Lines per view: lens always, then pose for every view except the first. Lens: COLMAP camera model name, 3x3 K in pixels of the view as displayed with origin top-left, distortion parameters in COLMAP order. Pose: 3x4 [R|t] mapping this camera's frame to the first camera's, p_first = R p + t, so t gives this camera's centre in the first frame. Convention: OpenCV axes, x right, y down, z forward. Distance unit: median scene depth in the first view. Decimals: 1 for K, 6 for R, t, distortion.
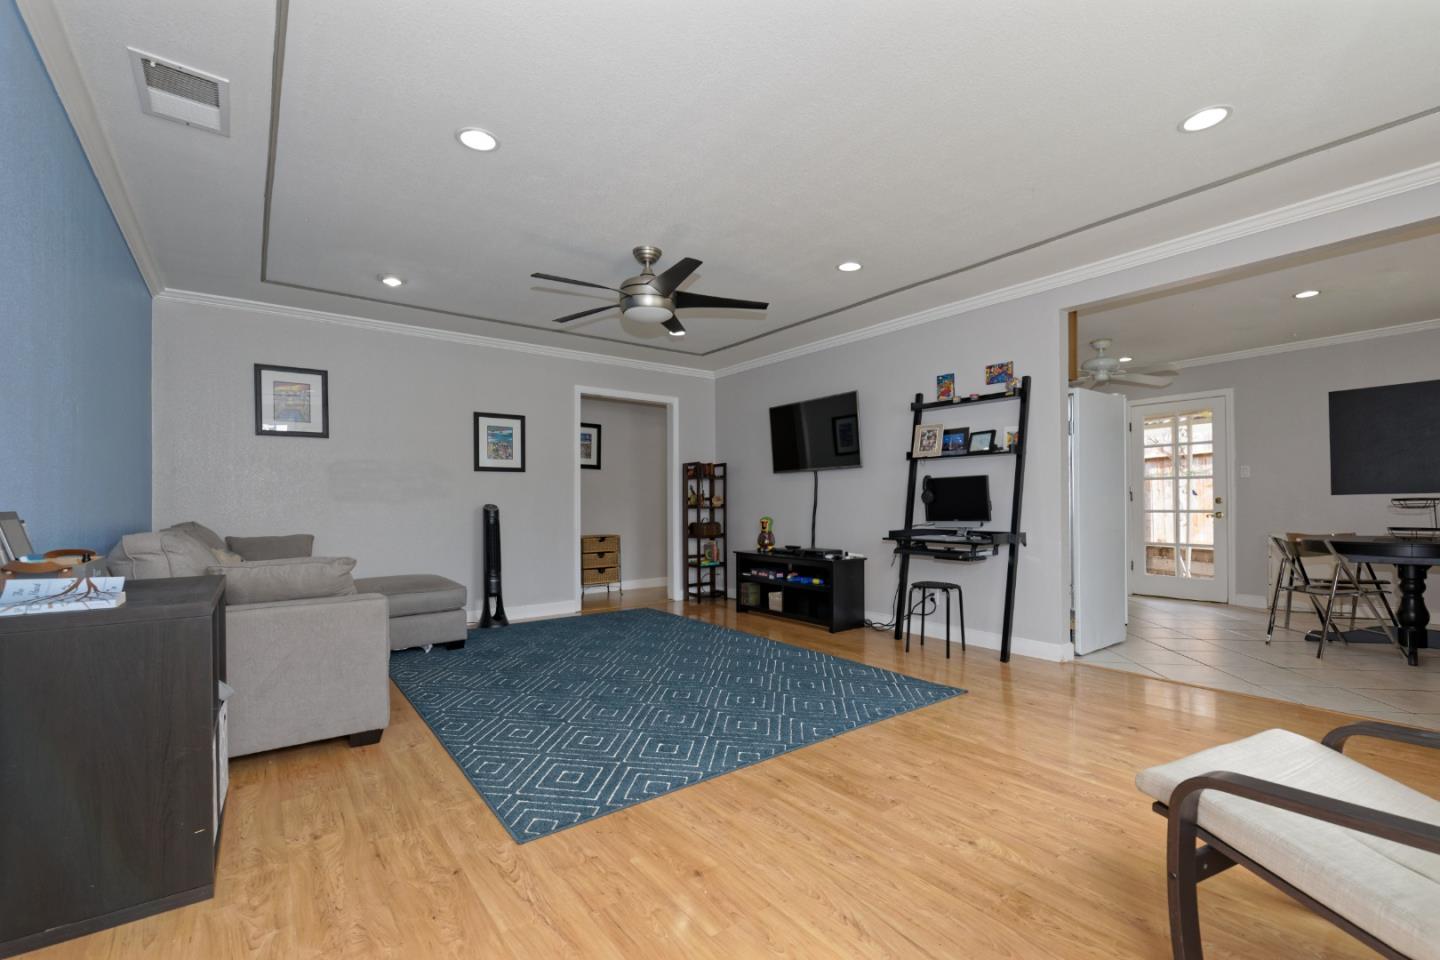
lens RADIAL K [[611.0, 0, 719.5], [0, 611.0, 504.1], [0, 0, 1]] dist [0.001441, -0.000022]
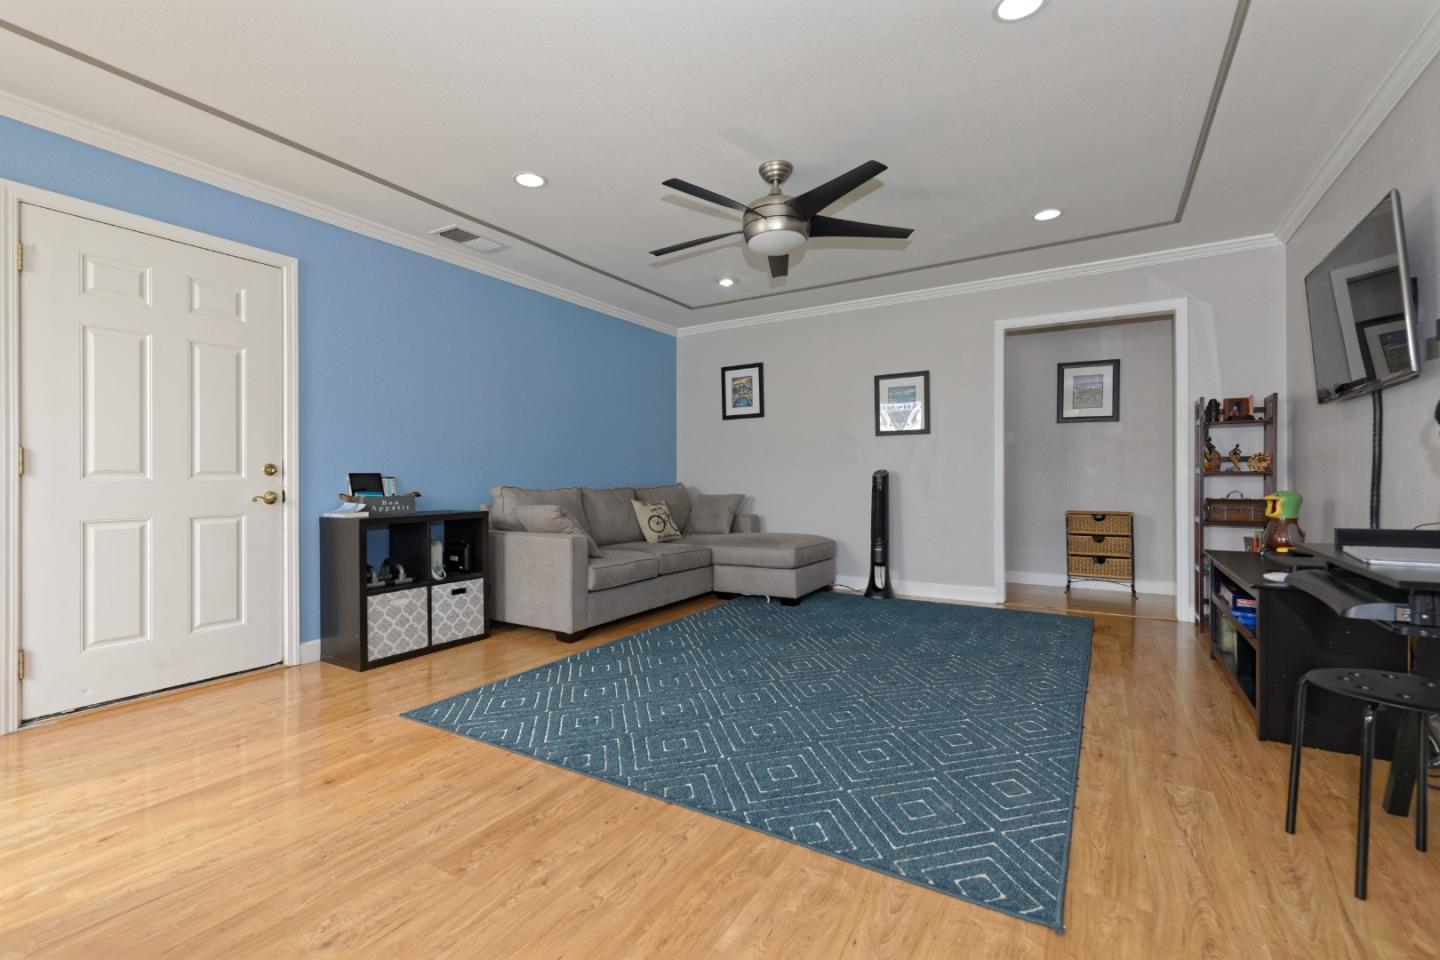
lens RADIAL K [[623.0, 0, 726.9], [0, 623.0, 477.6], [0, 0, 1]] dist [0.001685, -0.000125]
pose [[0.376087, 0.002380, -0.926581, 0.650661], [0.004143, 0.999982, 0.004250, 0.010347], [0.926575, -0.005437, 0.376070, 0.606307]]
